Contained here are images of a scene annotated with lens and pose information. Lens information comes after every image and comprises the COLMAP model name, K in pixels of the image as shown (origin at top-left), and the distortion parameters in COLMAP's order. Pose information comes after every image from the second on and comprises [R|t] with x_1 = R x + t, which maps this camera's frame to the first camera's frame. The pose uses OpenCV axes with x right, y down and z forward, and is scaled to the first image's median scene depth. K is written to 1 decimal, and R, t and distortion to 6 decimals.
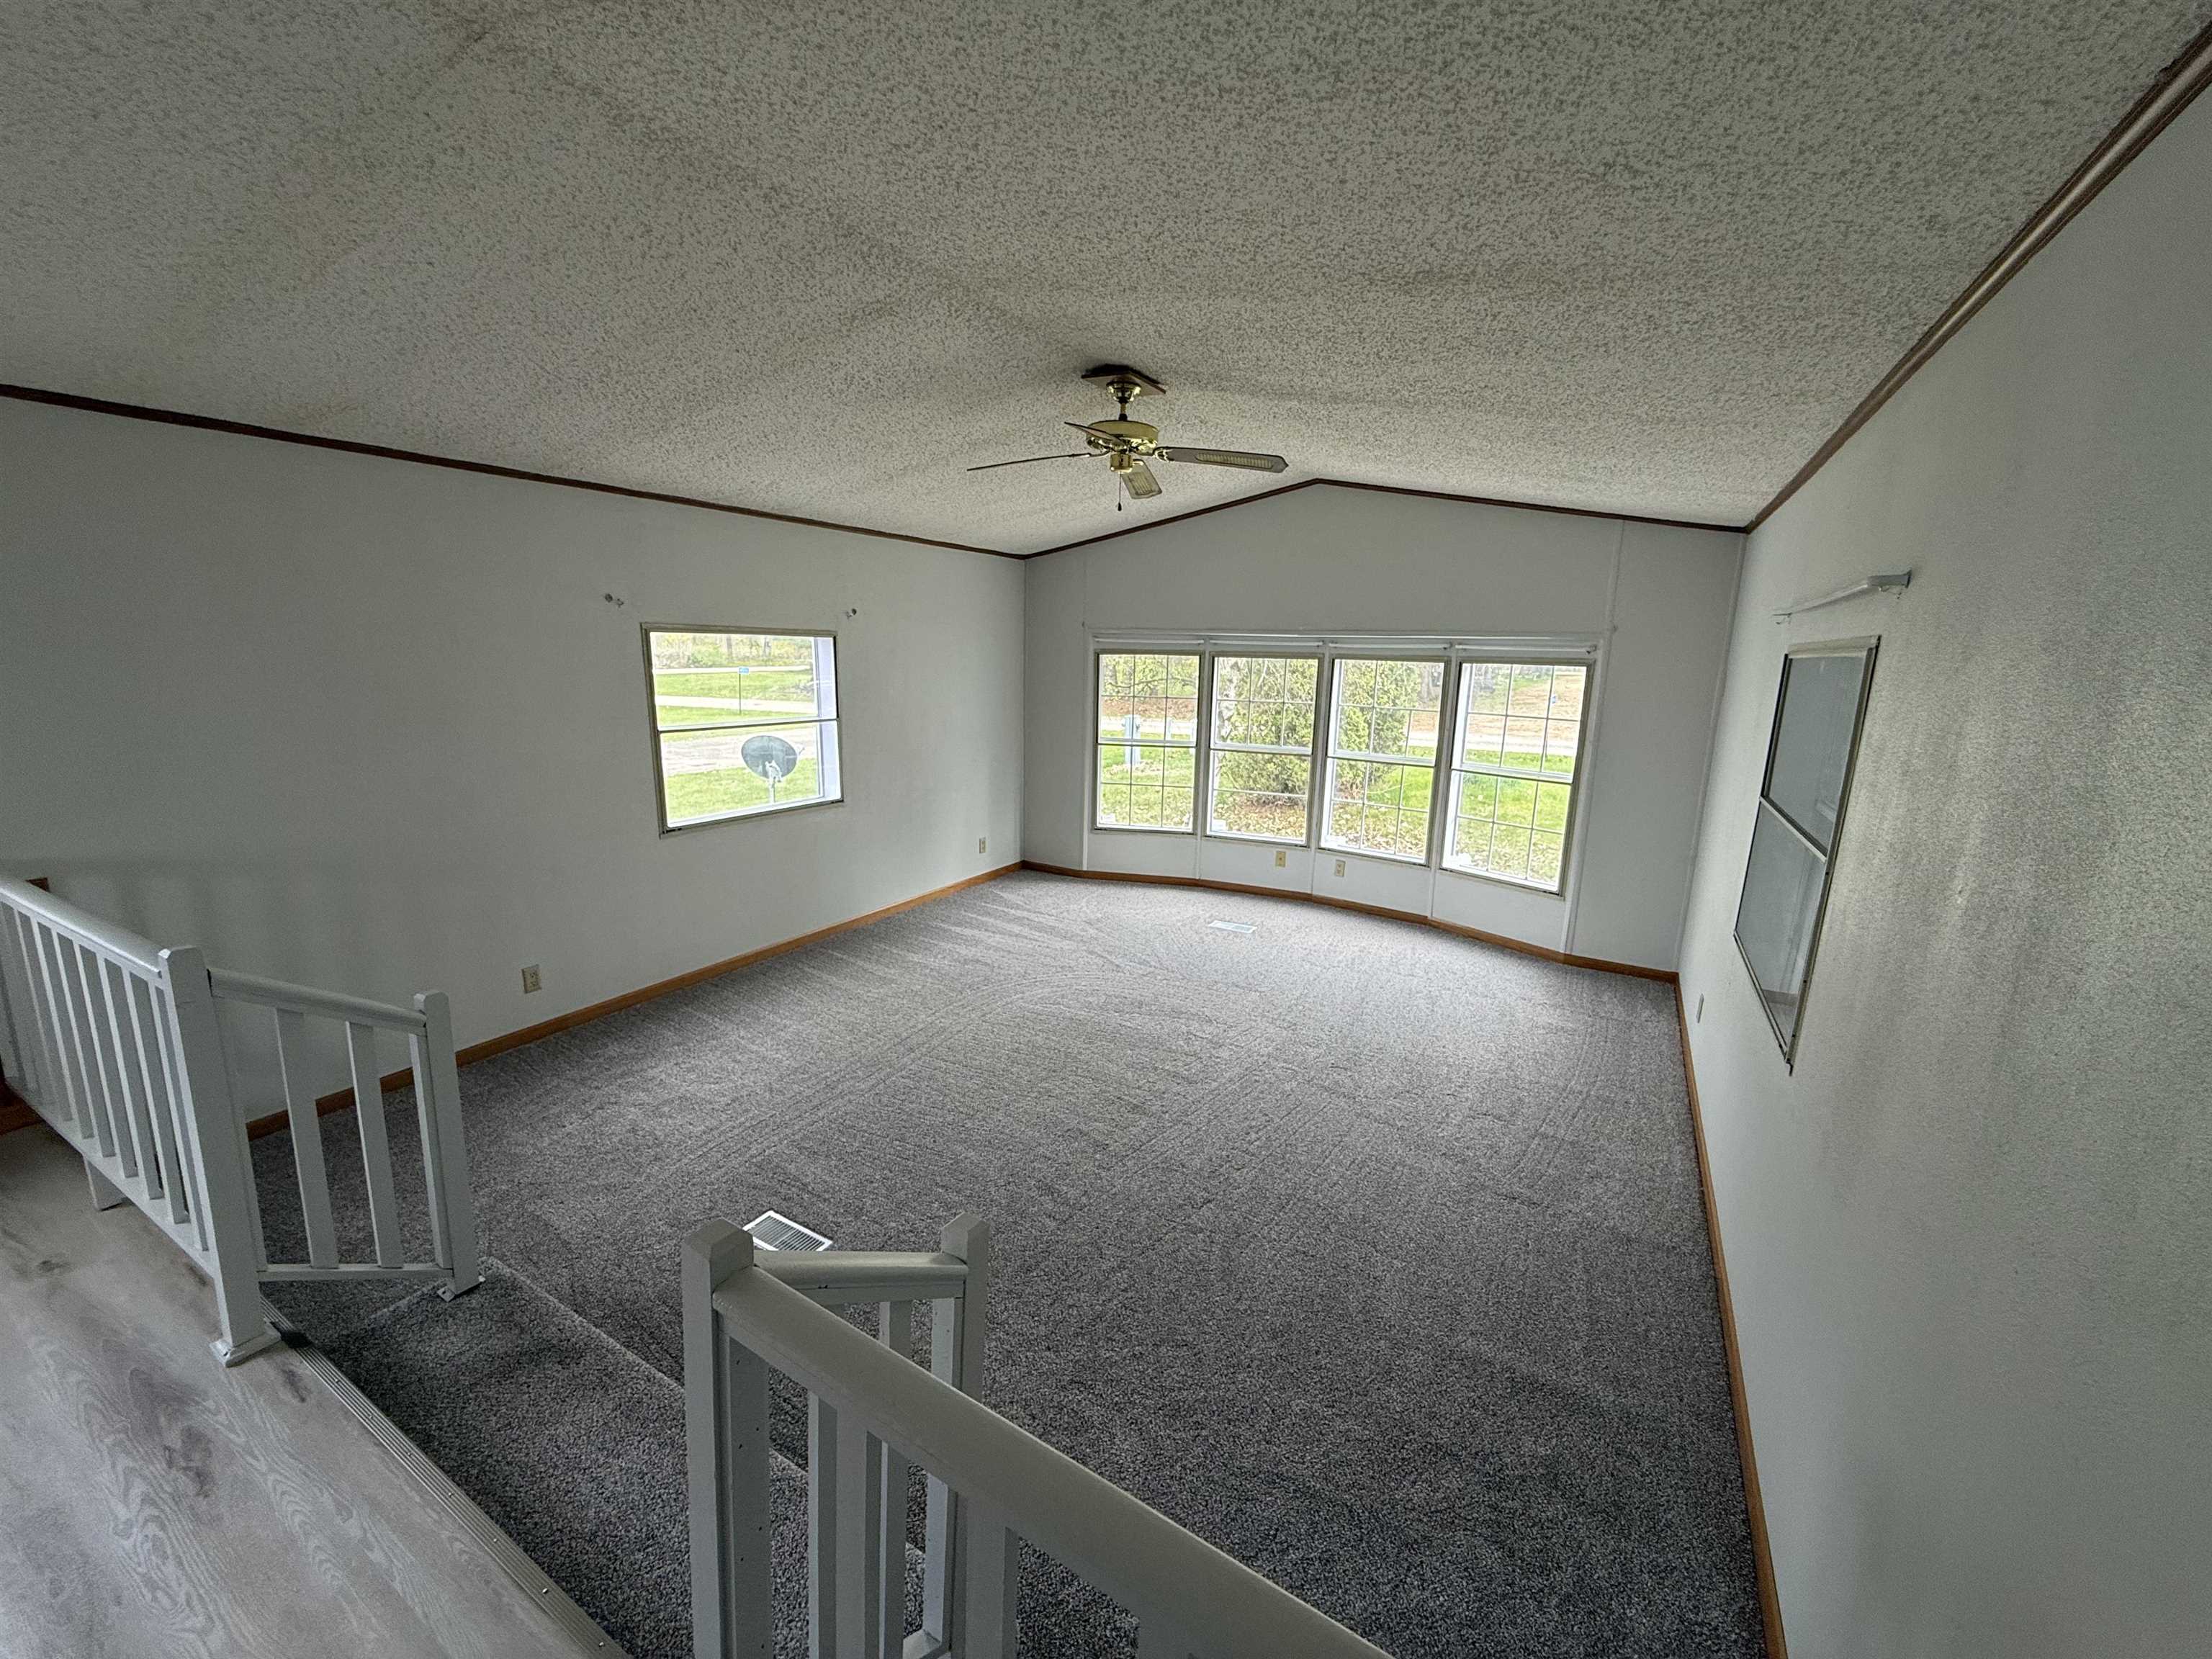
lens RADIAL K [[877.1, 0, 1101.8], [0, 877.1, 830.3], [0, 0, 1]] dist [-0.001204, 0.000023]
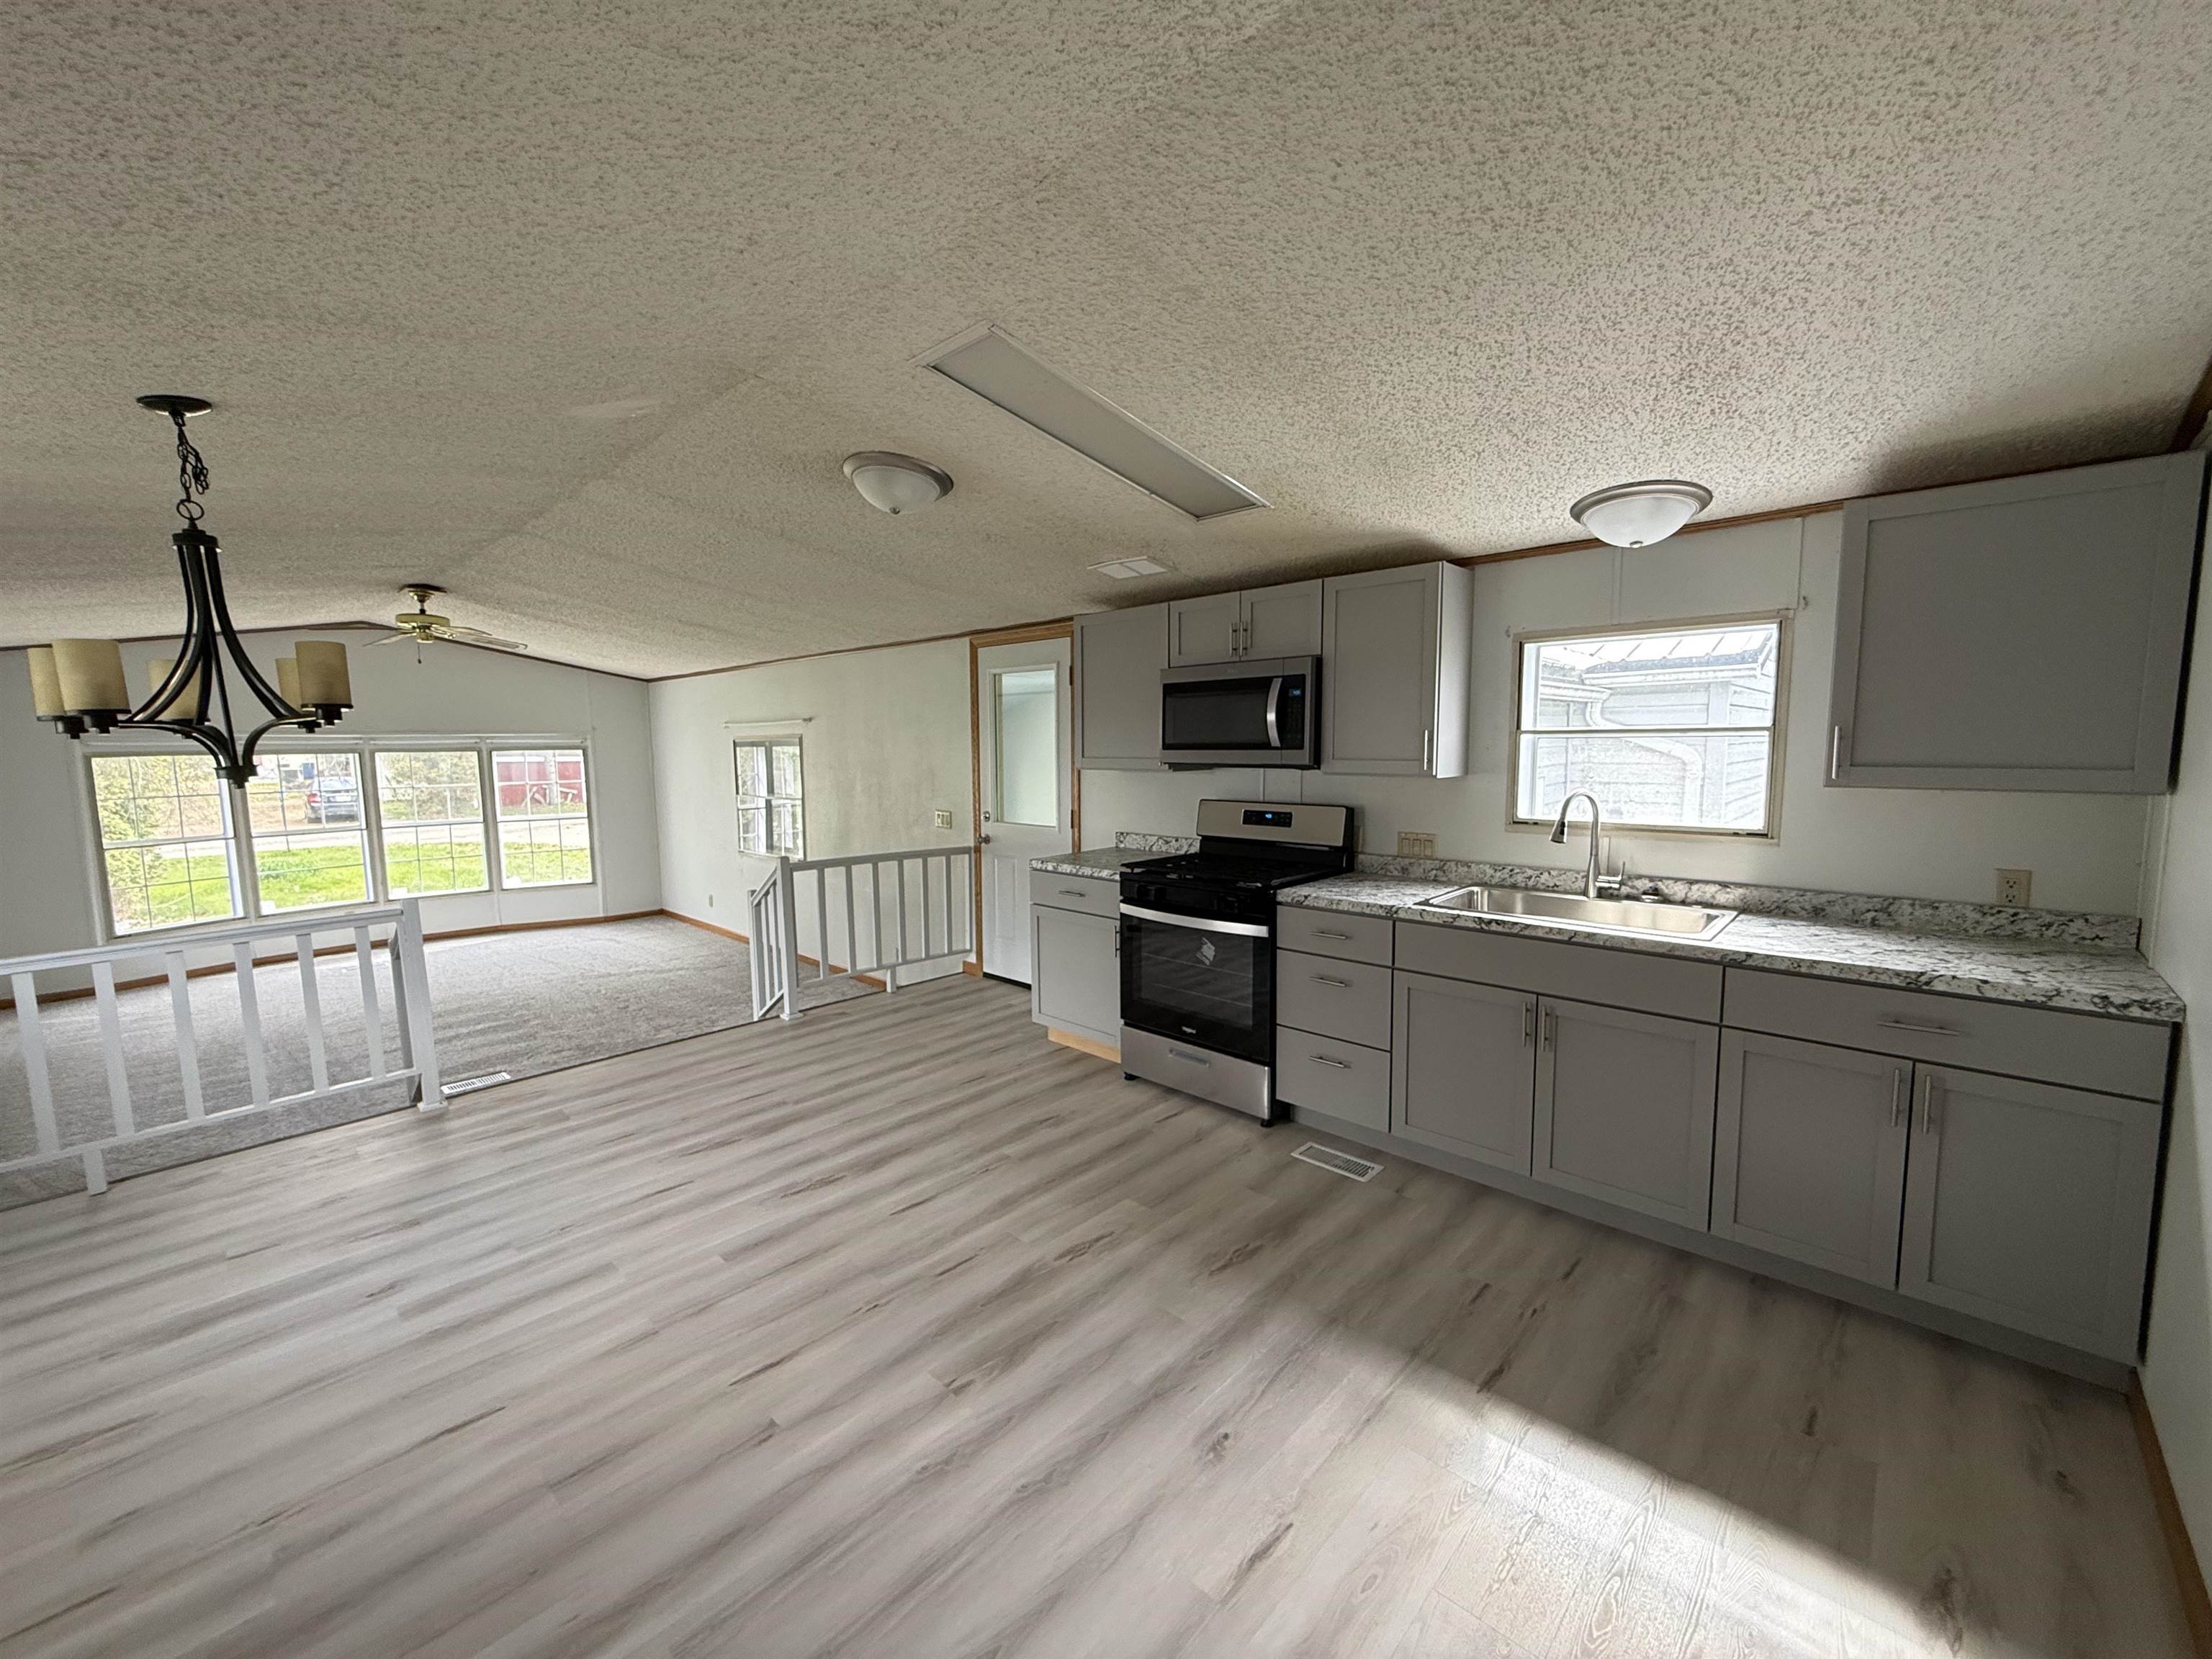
lens RADIAL K [[877.1, 0, 1093.5], [0, 877.1, 830.1], [0, 0, 1]] dist [-0.001204, 0.000023]
pose [[0.232721, -0.124500, 0.964542, -0.877431], [0.216415, 0.973535, 0.073445, 0.058953], [-0.948159, 0.191649, 0.253506, -0.363381]]
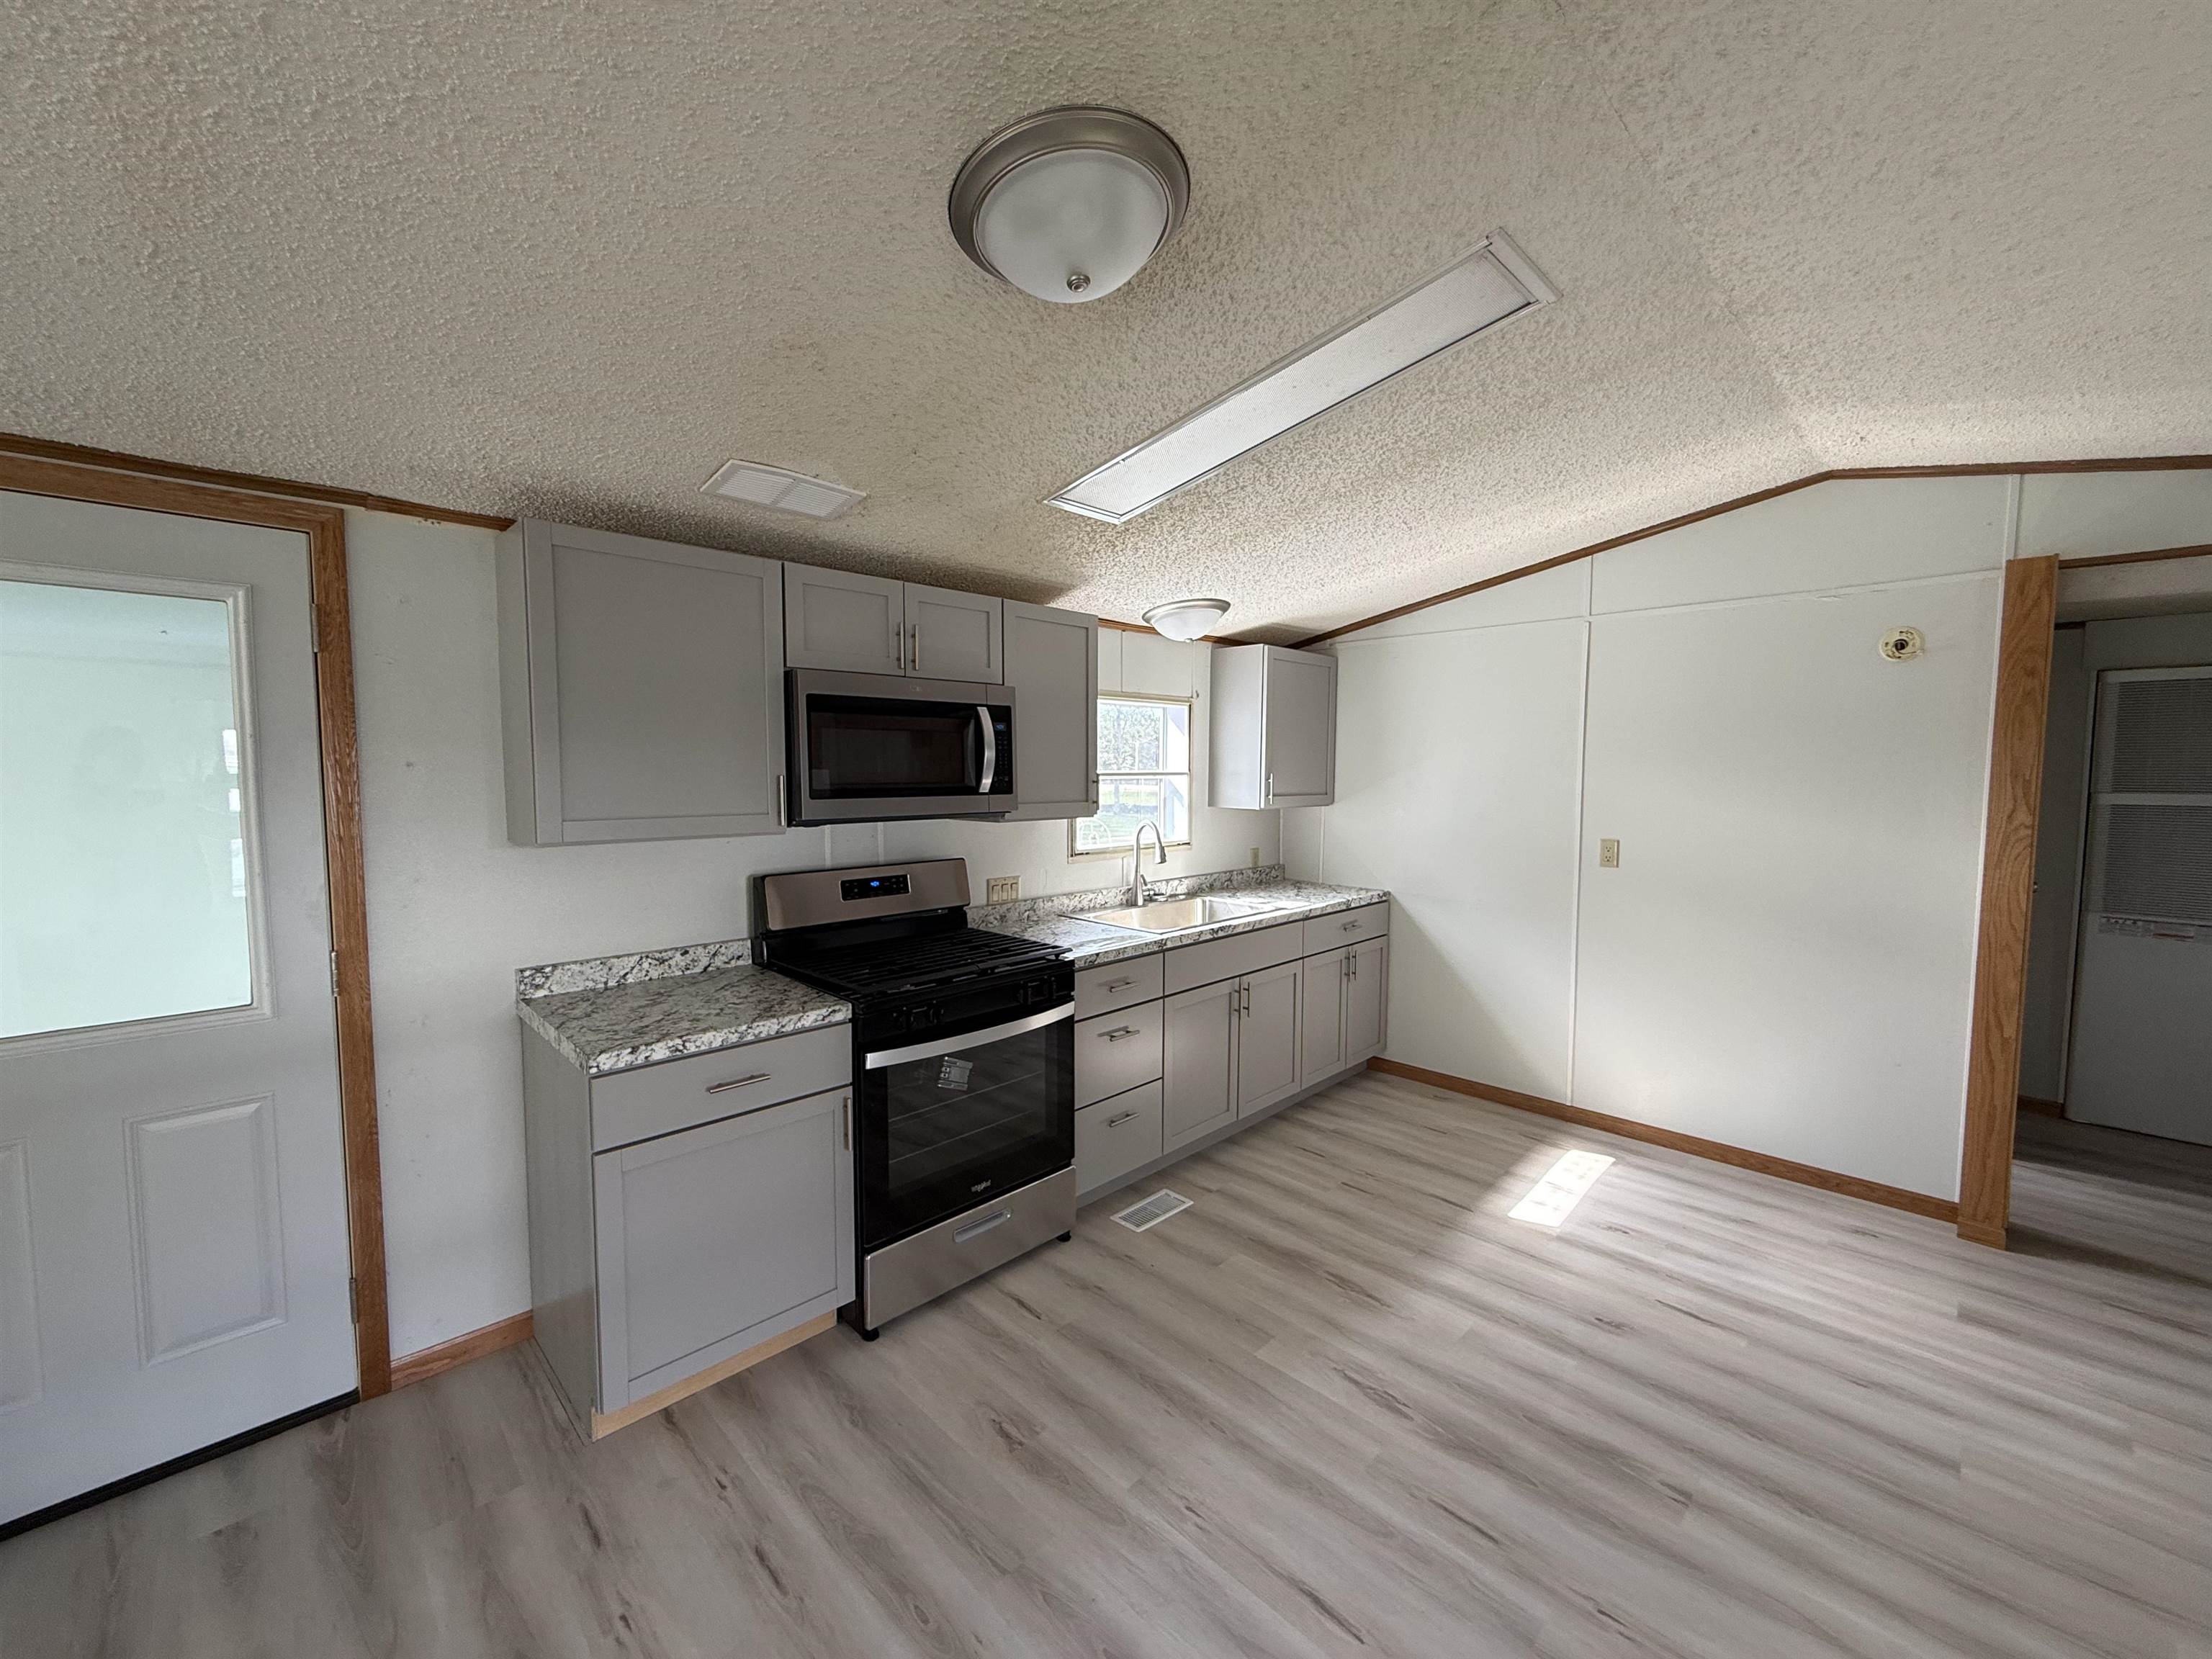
lens RADIAL K [[877.1, 0, 1109.7], [0, 877.1, 818.6], [0, 0, 1]] dist [-0.001204, 0.000023]
pose [[-0.965809, -0.040051, 0.256141, -0.403887], [0.029888, 0.964207, 0.263462, -0.050051], [-0.257525, 0.262110, -0.930043, 0.158369]]
